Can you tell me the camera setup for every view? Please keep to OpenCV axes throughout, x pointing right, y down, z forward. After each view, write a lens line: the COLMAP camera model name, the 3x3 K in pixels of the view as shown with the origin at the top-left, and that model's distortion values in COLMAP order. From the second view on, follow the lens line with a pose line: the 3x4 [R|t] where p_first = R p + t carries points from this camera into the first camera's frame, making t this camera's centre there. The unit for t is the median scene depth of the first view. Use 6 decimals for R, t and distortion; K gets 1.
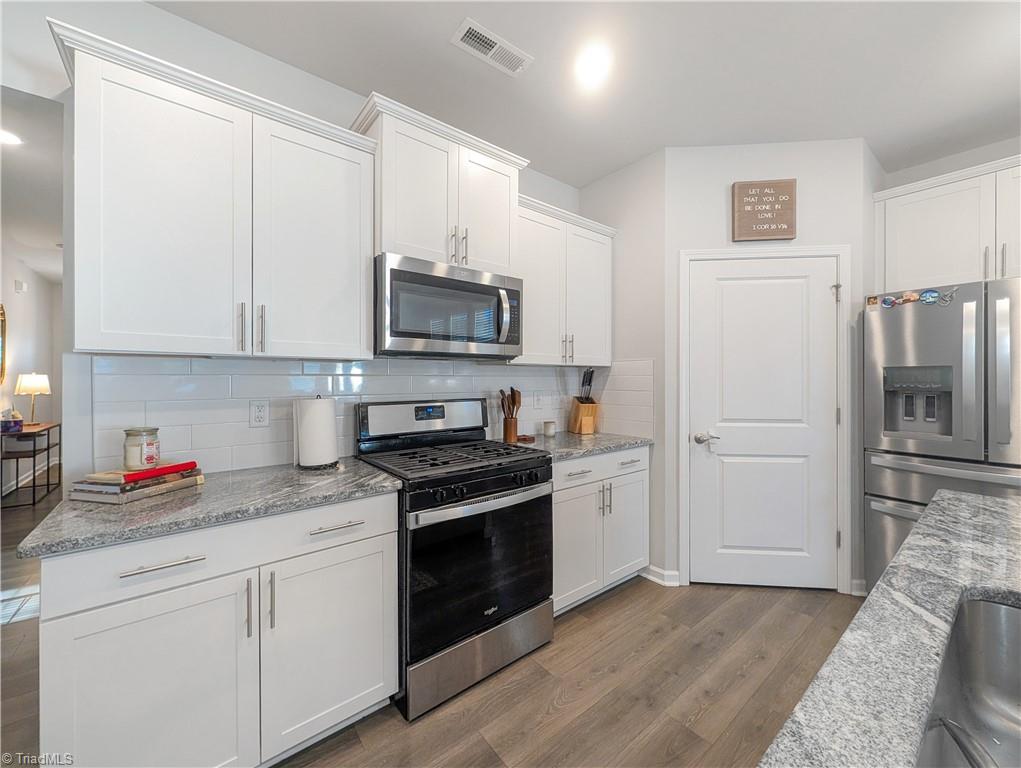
lens RADIAL K [[417.3, 0, 525.2], [0, 417.3, 376.9], [0, 0, 1]] dist [0.015219, 0.001219]
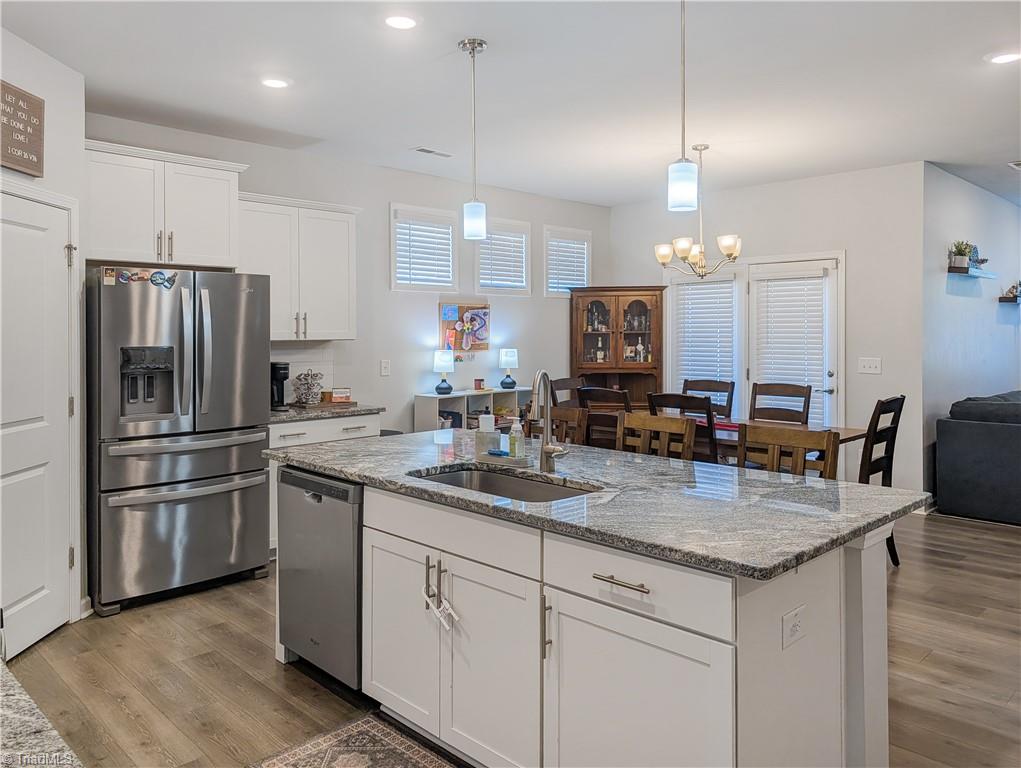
lens RADIAL K [[770.5, 0, 521.0], [0, 770.5, 334.7], [0, 0, 1]] dist [0.050266, -0.007174]
pose [[-0.100913, -0.005607, 0.994879, -0.956058], [-0.002433, 0.999983, 0.005389, -0.064930], [-0.994892, -0.001876, -0.100924, 0.323313]]
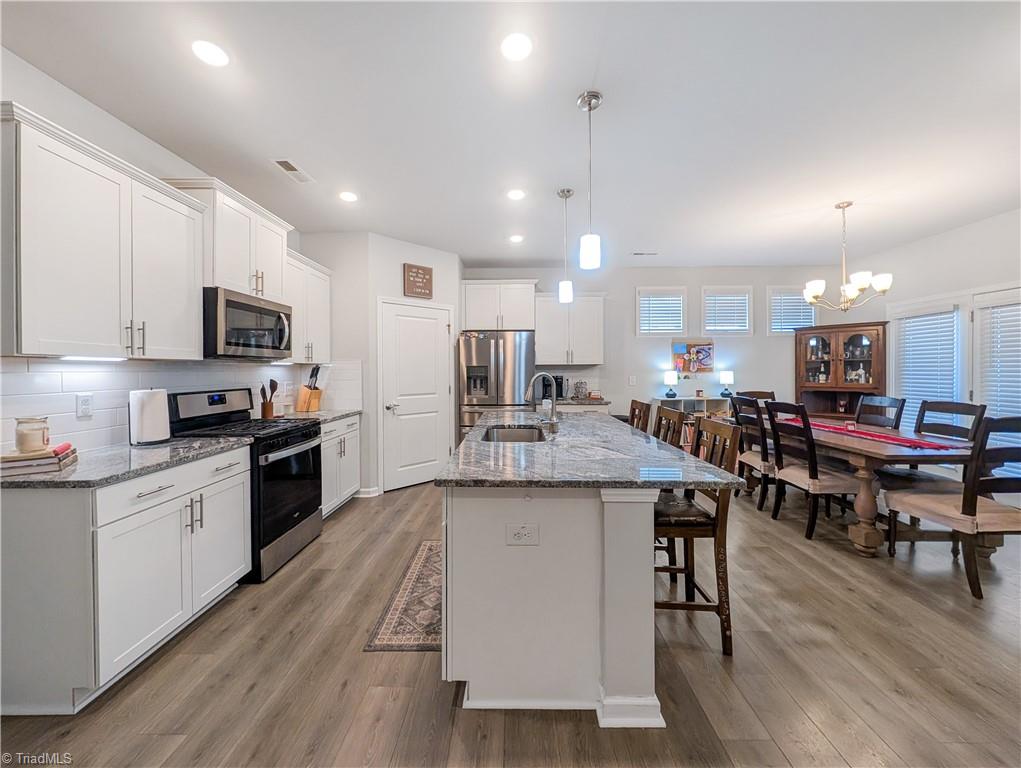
lens RADIAL K [[417.3, 0, 516.0], [0, 417.3, 371.4], [0, 0, 1]] dist [0.015219, 0.001219]
pose [[0.642929, -0.006476, 0.765898, -0.649019], [0.000828, 0.999970, 0.007760, -0.012393], [-0.765925, -0.004355, 0.642915, -0.589572]]
